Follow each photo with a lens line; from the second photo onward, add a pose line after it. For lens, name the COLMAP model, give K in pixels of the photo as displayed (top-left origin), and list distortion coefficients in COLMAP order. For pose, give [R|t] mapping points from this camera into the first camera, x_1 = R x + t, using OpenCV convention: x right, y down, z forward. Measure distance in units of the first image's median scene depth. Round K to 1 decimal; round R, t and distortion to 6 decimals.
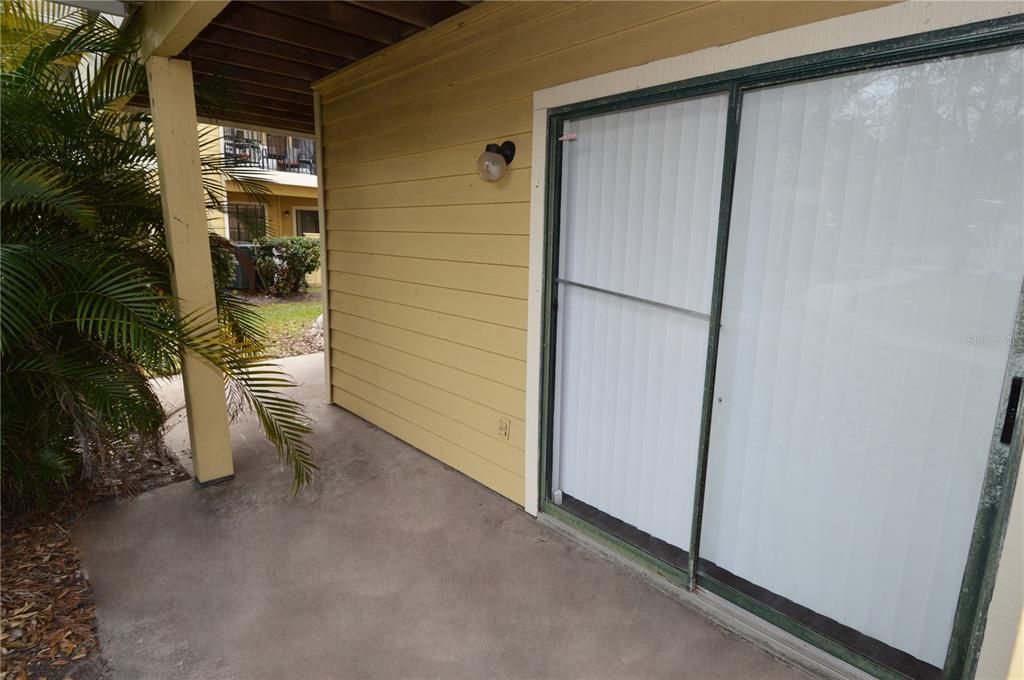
lens RADIAL K [[544.7, 0, 518.2], [0, 544.7, 333.0], [0, 0, 1]] dist [0.021407, -0.031572]
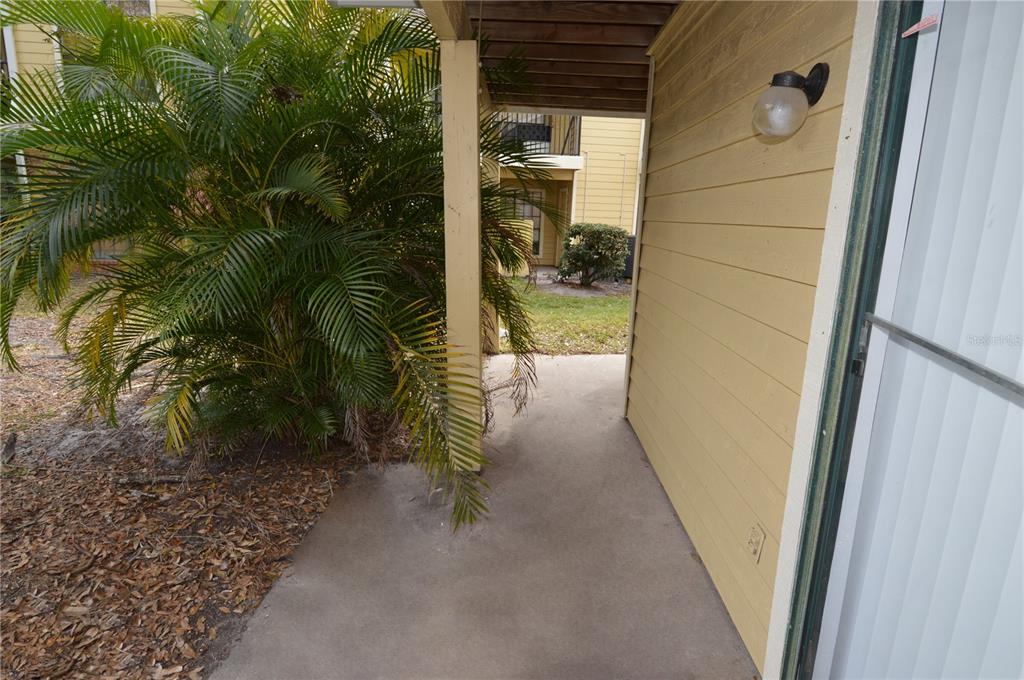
lens RADIAL K [[544.7, 0, 518.2], [0, 544.7, 333.0], [0, 0, 1]] dist [0.021407, -0.031572]
pose [[0.727139, 0.145034, -0.670995, 0.176470], [-0.135589, 0.988515, 0.066732, -0.071720], [0.672967, 0.042456, 0.738453, 0.390162]]
